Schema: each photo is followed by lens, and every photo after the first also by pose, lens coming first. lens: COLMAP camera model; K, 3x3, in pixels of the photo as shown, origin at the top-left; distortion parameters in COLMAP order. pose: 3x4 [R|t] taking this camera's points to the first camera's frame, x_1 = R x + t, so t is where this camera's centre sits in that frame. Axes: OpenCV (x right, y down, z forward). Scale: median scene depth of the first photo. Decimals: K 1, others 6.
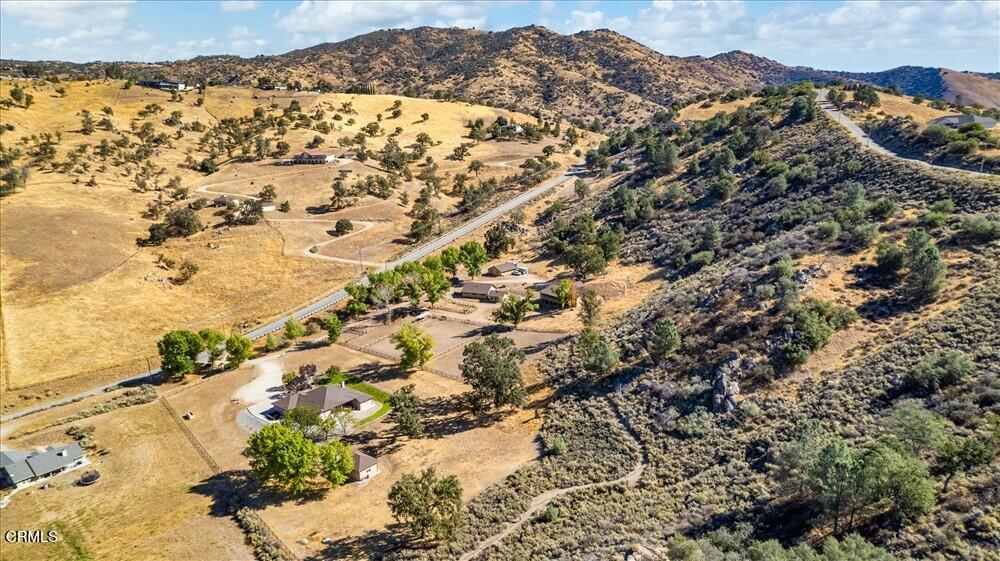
lens RADIAL K [[685.7, 0, 500.0], [0, 685.7, 280.5], [0, 0, 1]] dist [-0.083252, 0.091052]
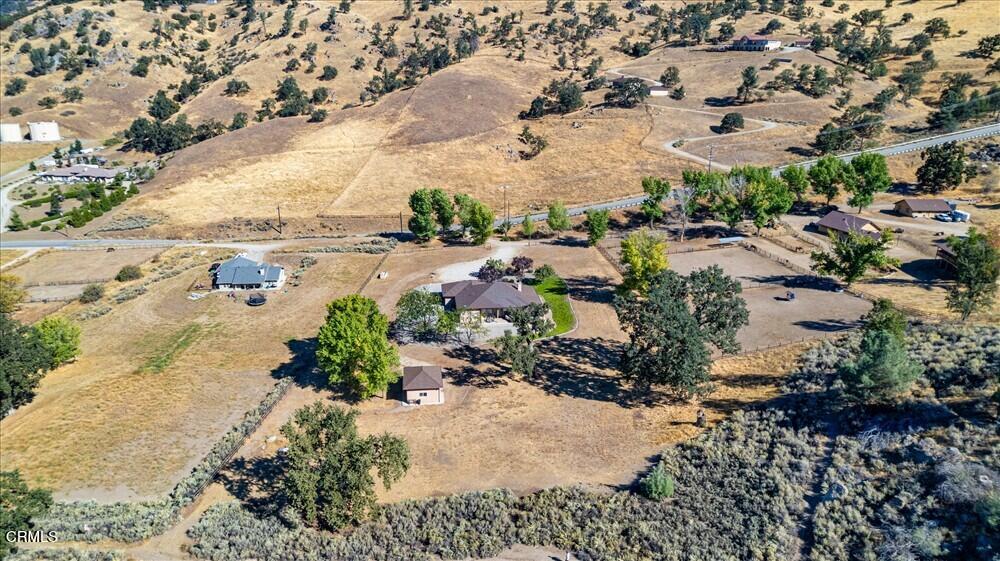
lens RADIAL K [[685.7, 0, 500.0], [0, 685.7, 280.5], [0, 0, 1]] dist [-0.083252, 0.091052]
pose [[0.680903, 0.250101, -0.688347, 0.160587], [-0.191265, 0.967992, 0.162510, 0.018717], [0.706958, 0.021004, 0.706944, 0.283584]]
